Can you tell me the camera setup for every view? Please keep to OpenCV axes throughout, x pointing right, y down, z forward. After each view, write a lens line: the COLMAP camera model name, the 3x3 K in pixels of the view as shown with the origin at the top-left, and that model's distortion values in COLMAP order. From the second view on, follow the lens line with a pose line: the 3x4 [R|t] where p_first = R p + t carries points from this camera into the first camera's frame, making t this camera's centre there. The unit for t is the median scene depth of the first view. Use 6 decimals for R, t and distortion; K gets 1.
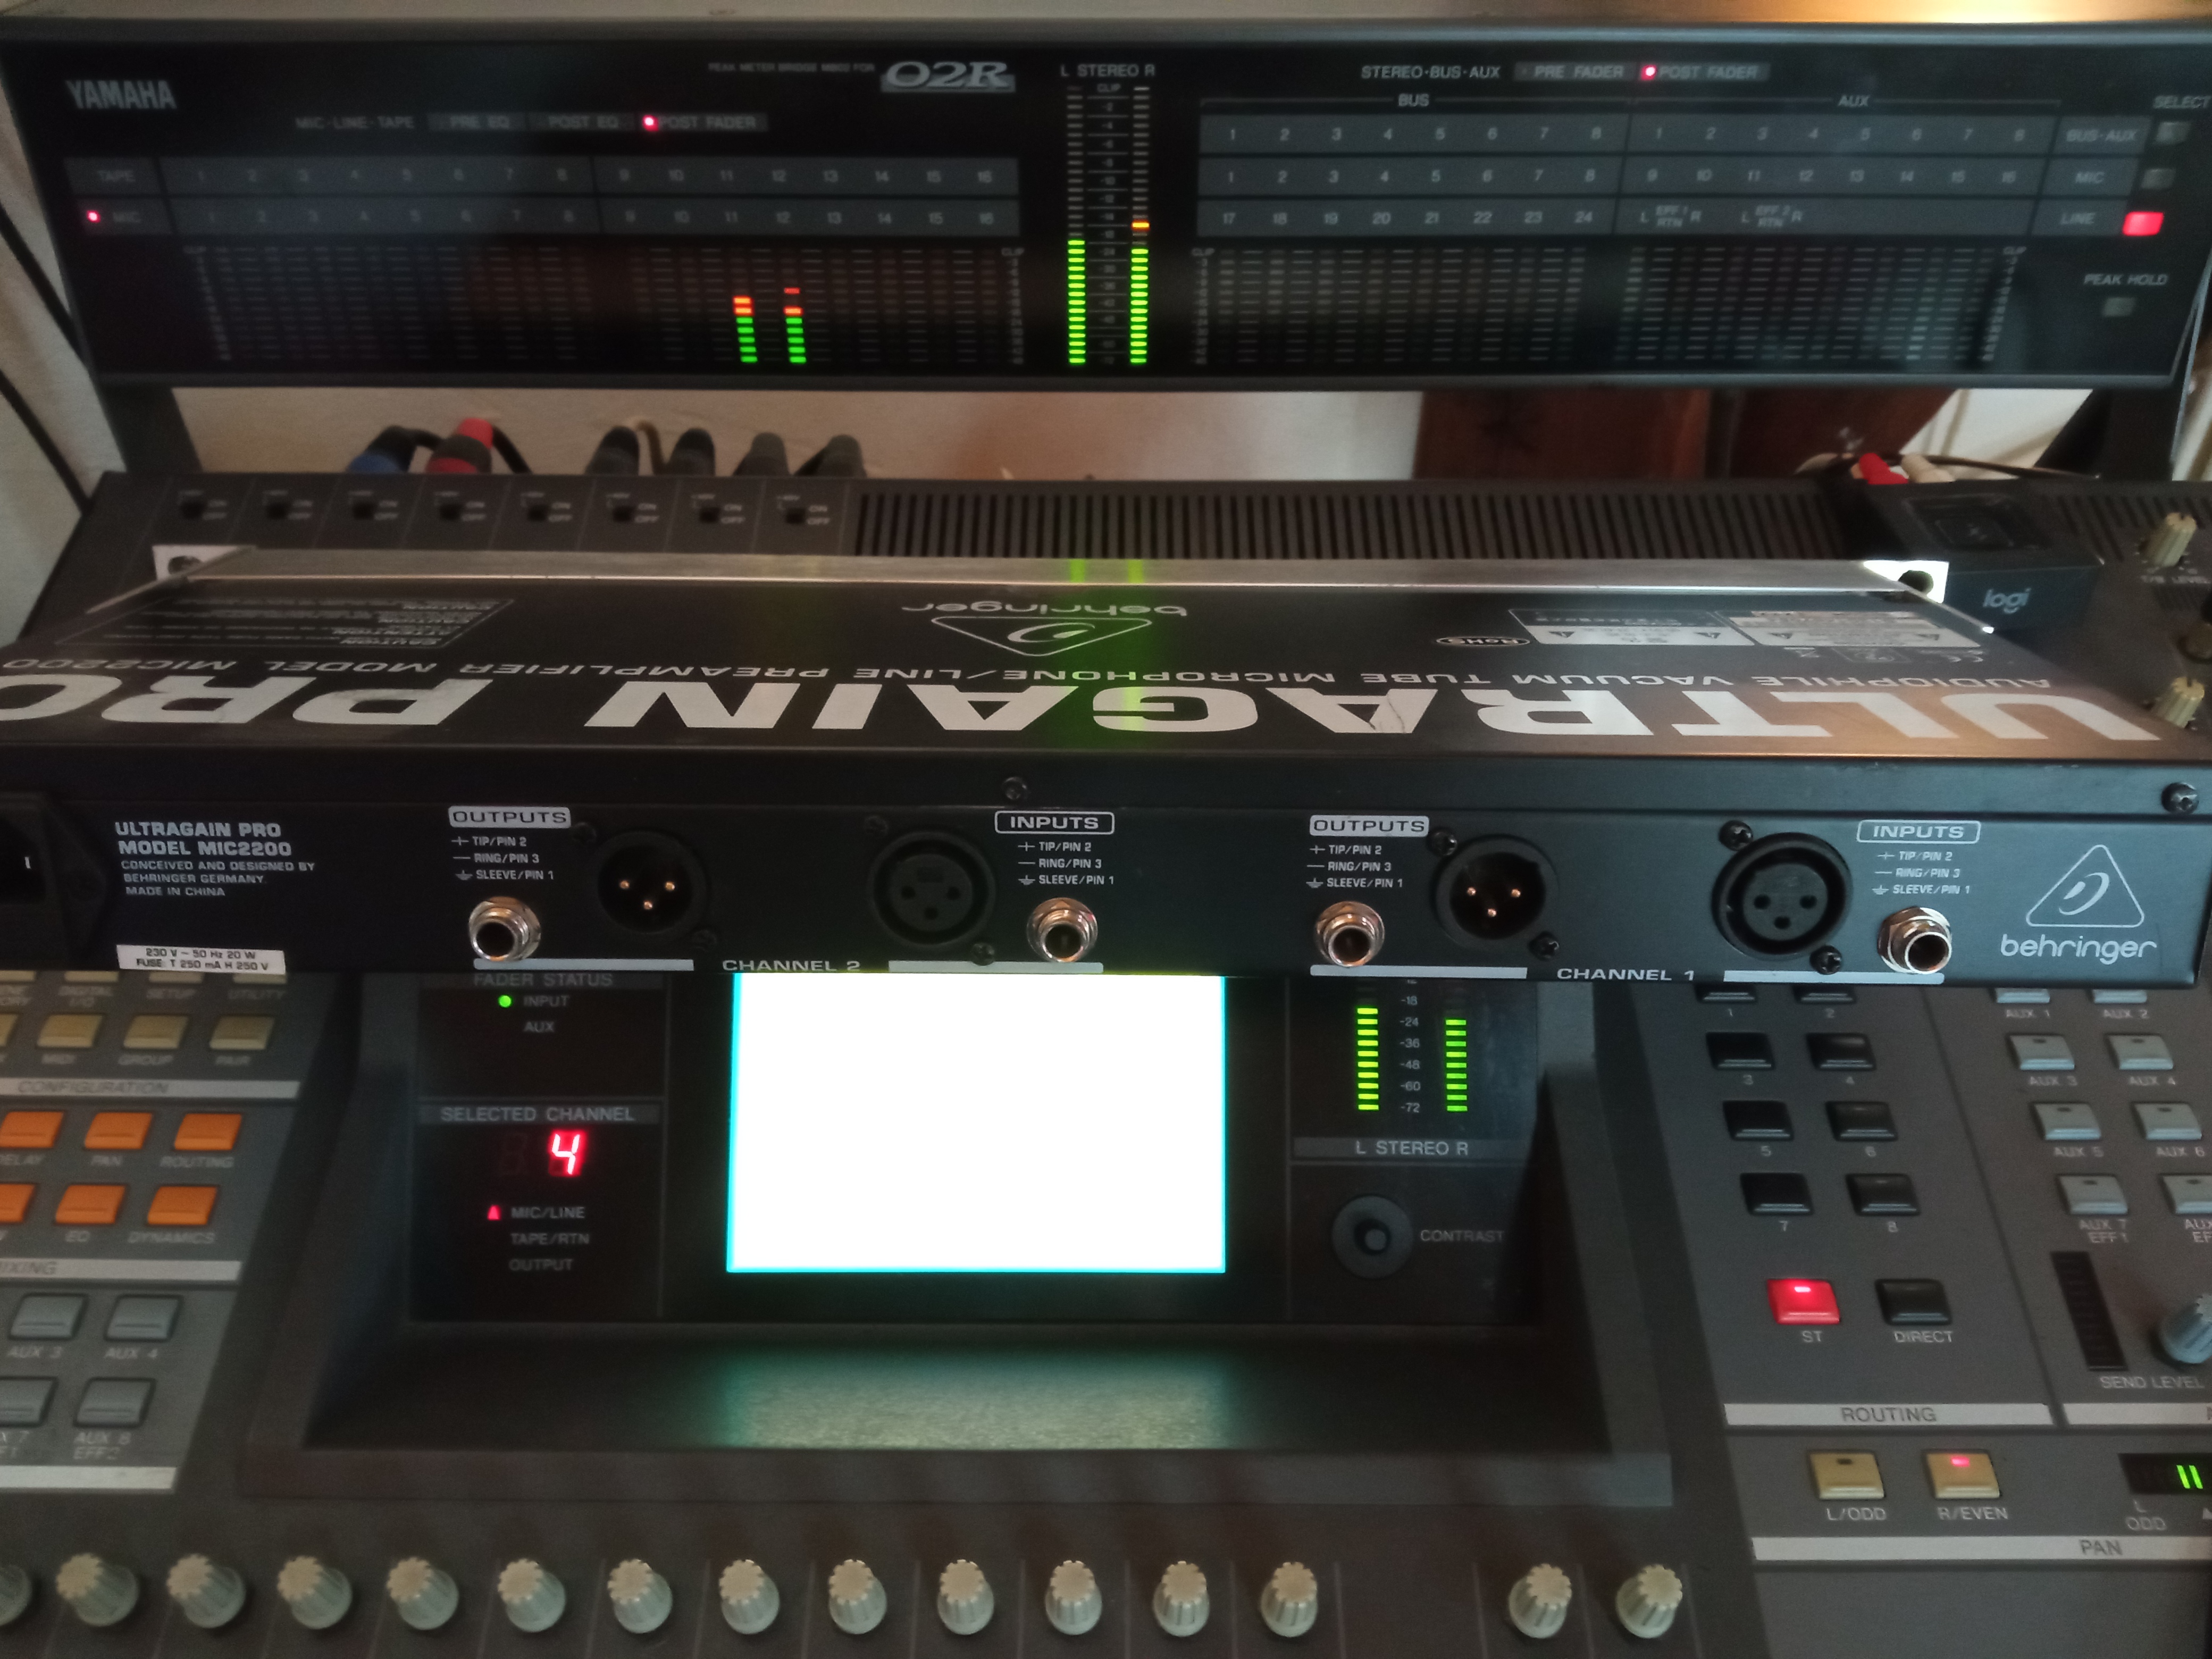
lens RADIAL K [[1794.6, 0, 1115.5], [0, 1794.6, 840.6], [0, 0, 1]] dist [0.075998, -0.145069]
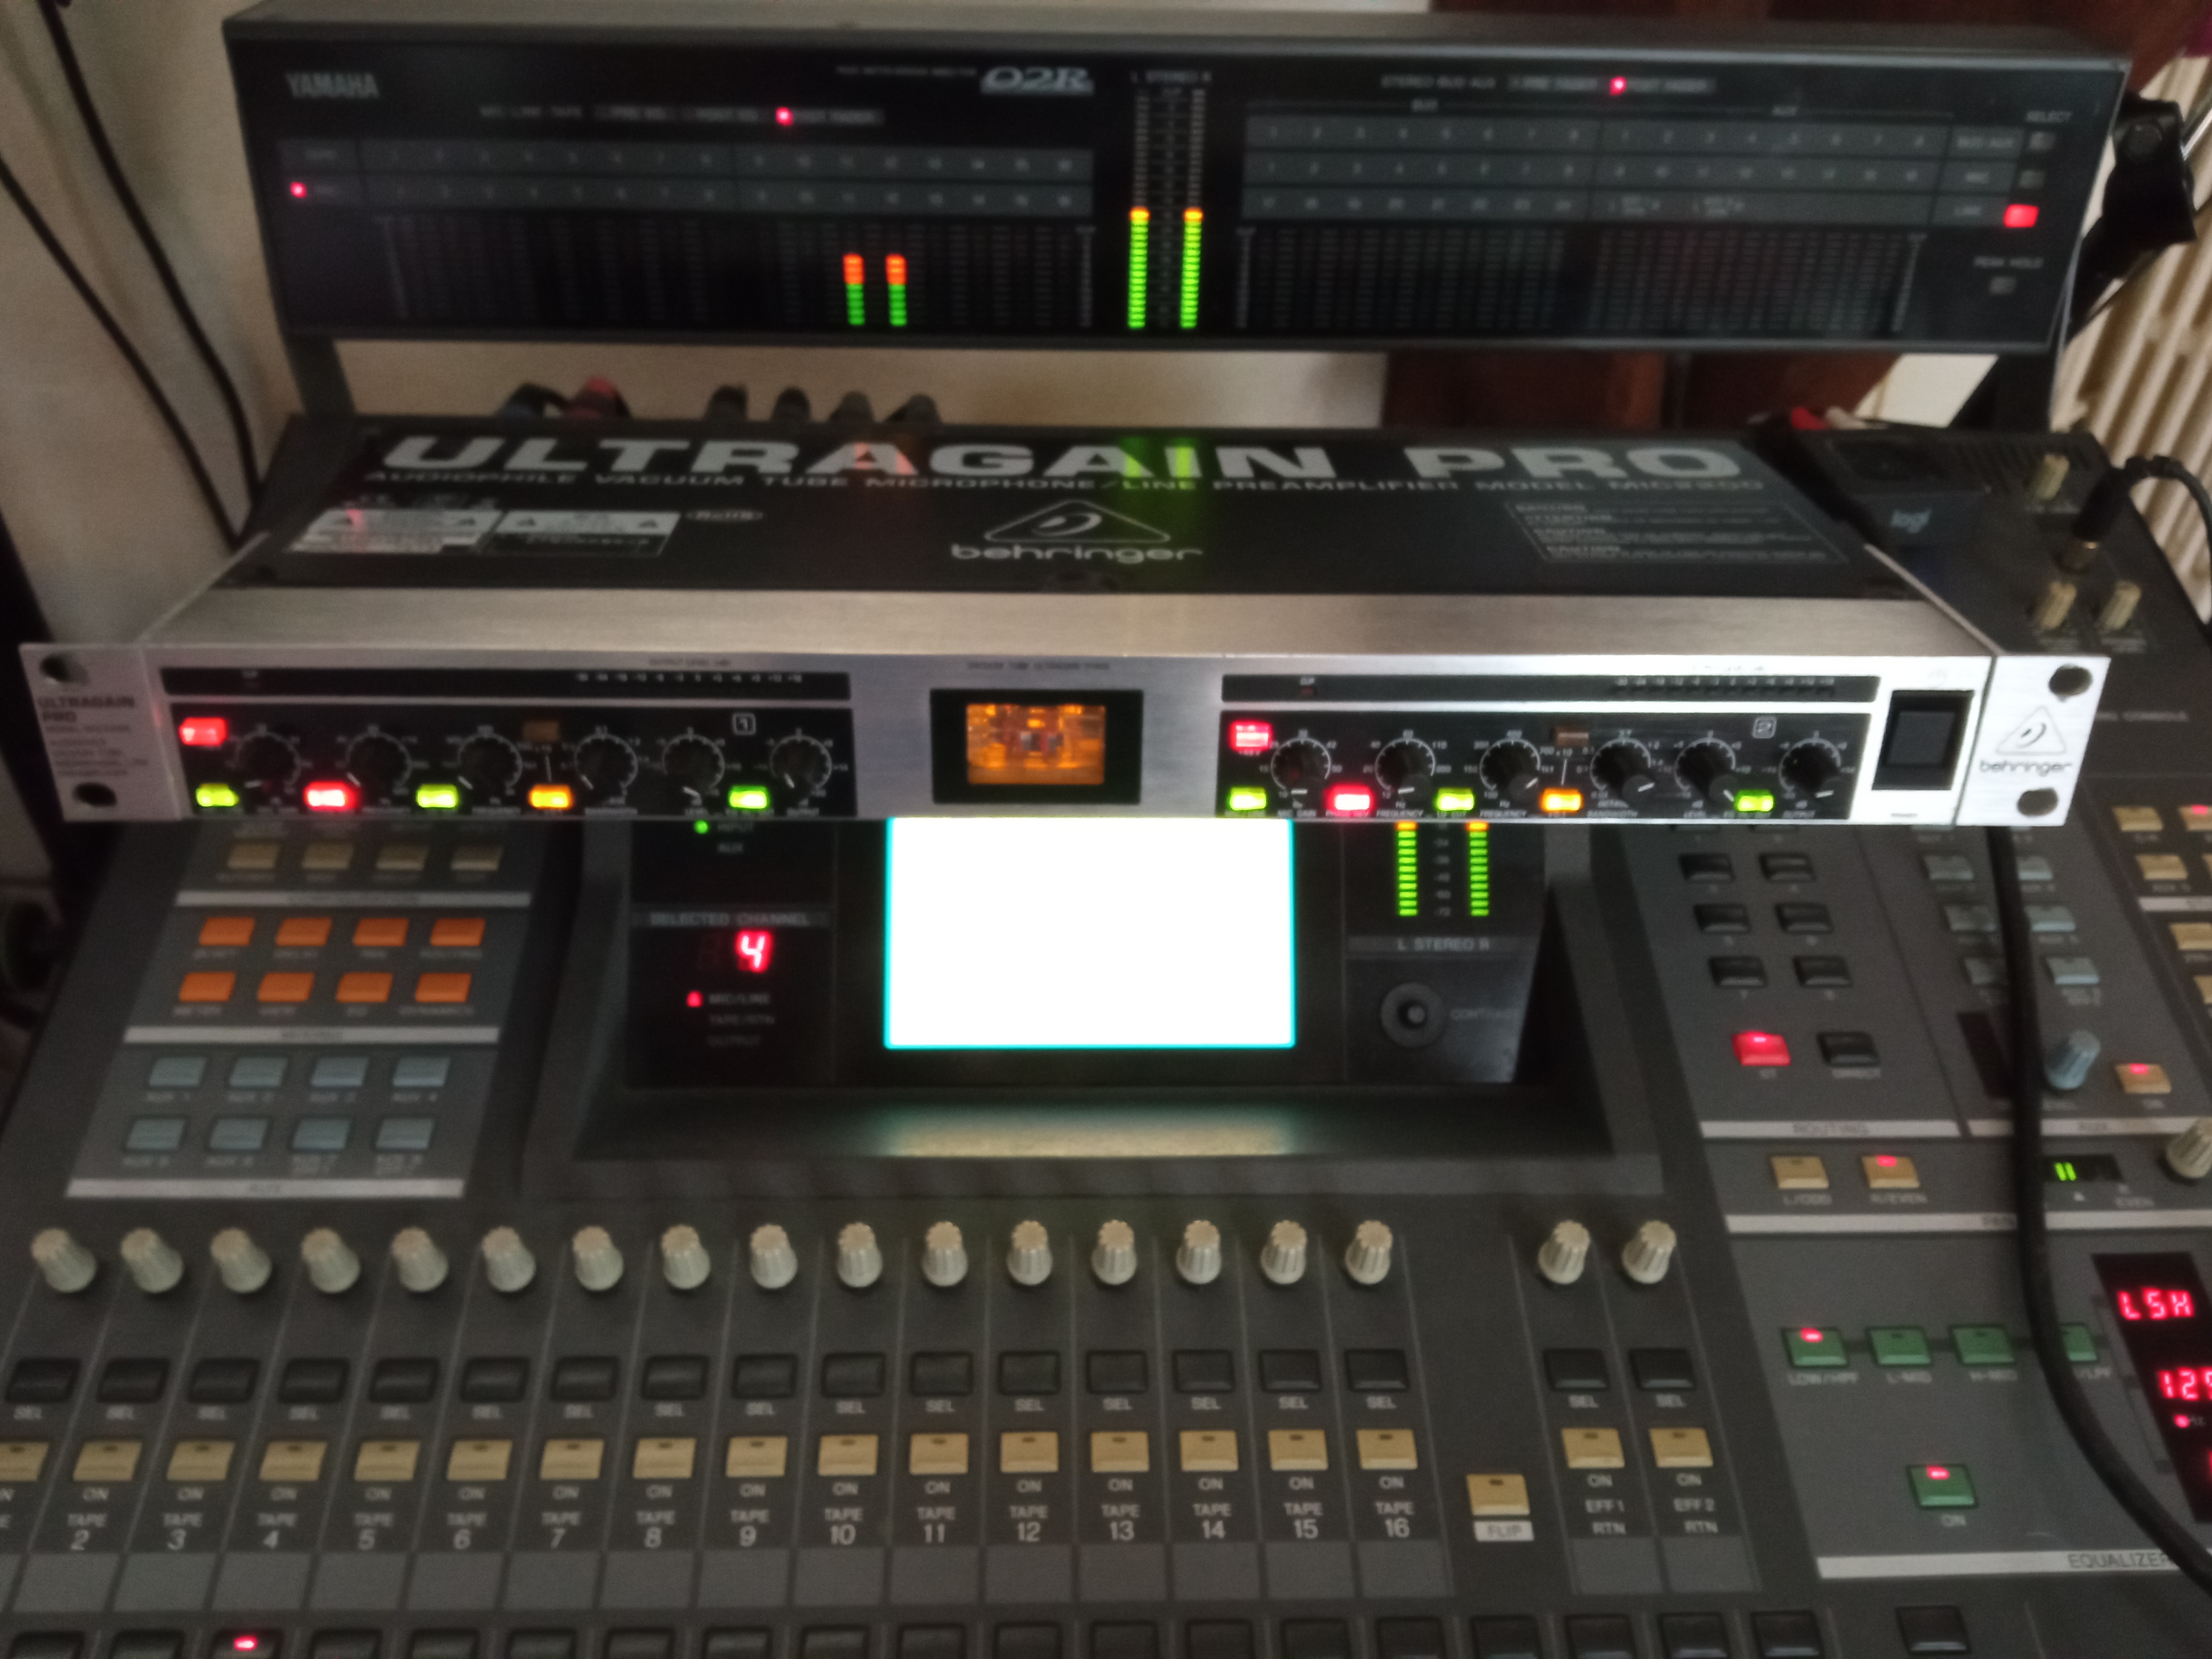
lens RADIAL K [[1794.6, 0, 1116.4], [0, 1794.6, 843.9], [0, 0, 1]] dist [0.075998, -0.145069]
pose [[0.999154, -0.003255, 0.040990, -0.105560], [0.004081, 0.999790, -0.020100, 0.121970], [-0.040916, 0.020250, 0.998957, -0.212937]]
